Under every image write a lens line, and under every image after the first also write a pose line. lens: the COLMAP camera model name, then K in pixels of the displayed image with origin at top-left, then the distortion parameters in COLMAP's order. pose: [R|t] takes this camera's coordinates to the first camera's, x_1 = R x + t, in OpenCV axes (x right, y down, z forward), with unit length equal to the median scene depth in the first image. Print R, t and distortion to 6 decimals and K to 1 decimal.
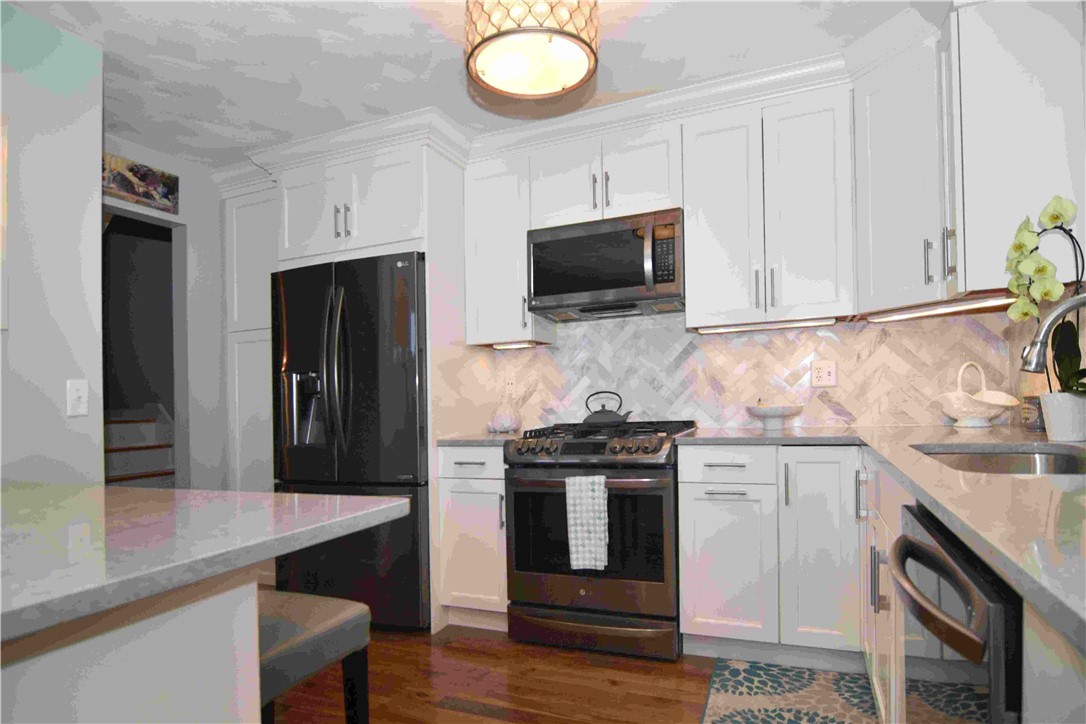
lens RADIAL K [[586.7, 0, 535.1], [0, 586.7, 417.1], [0, 0, 1]] dist [-0.004009, -0.000485]
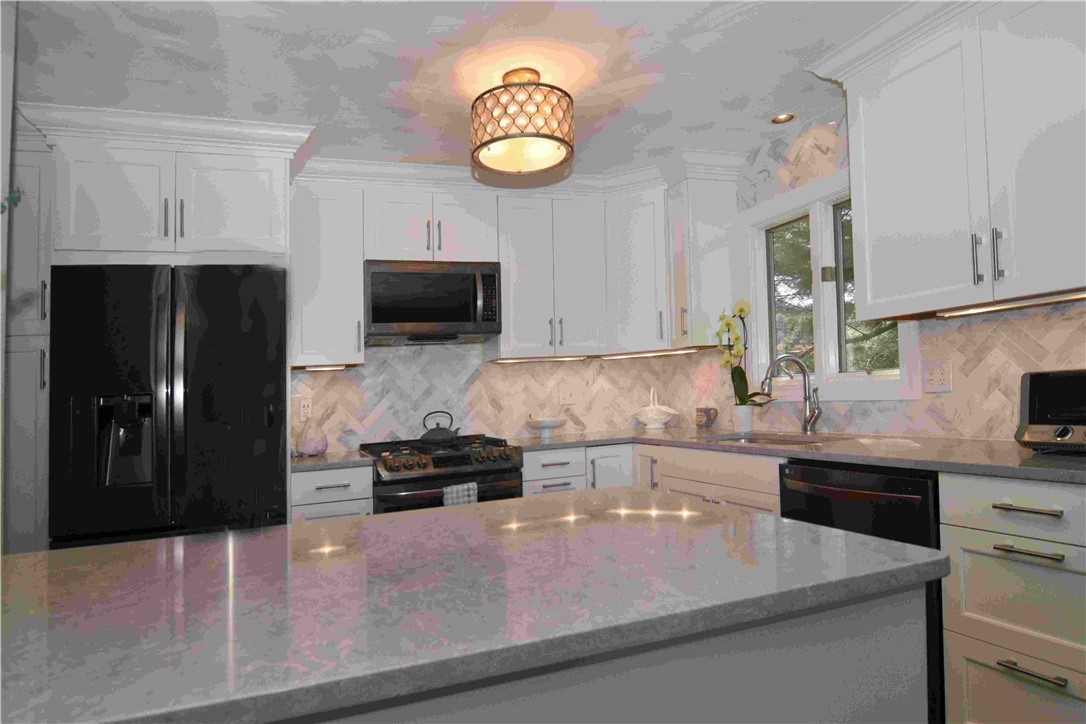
lens RADIAL K [[604.7, 0, 460.2], [0, 604.7, 421.6], [0, 0, 1]] dist [-0.009399, -0.003979]
pose [[0.765262, -0.030406, 0.643000, -0.611533], [0.051295, 0.998588, -0.013829, -0.005204], [-0.641672, 0.043565, 0.765741, 0.078686]]
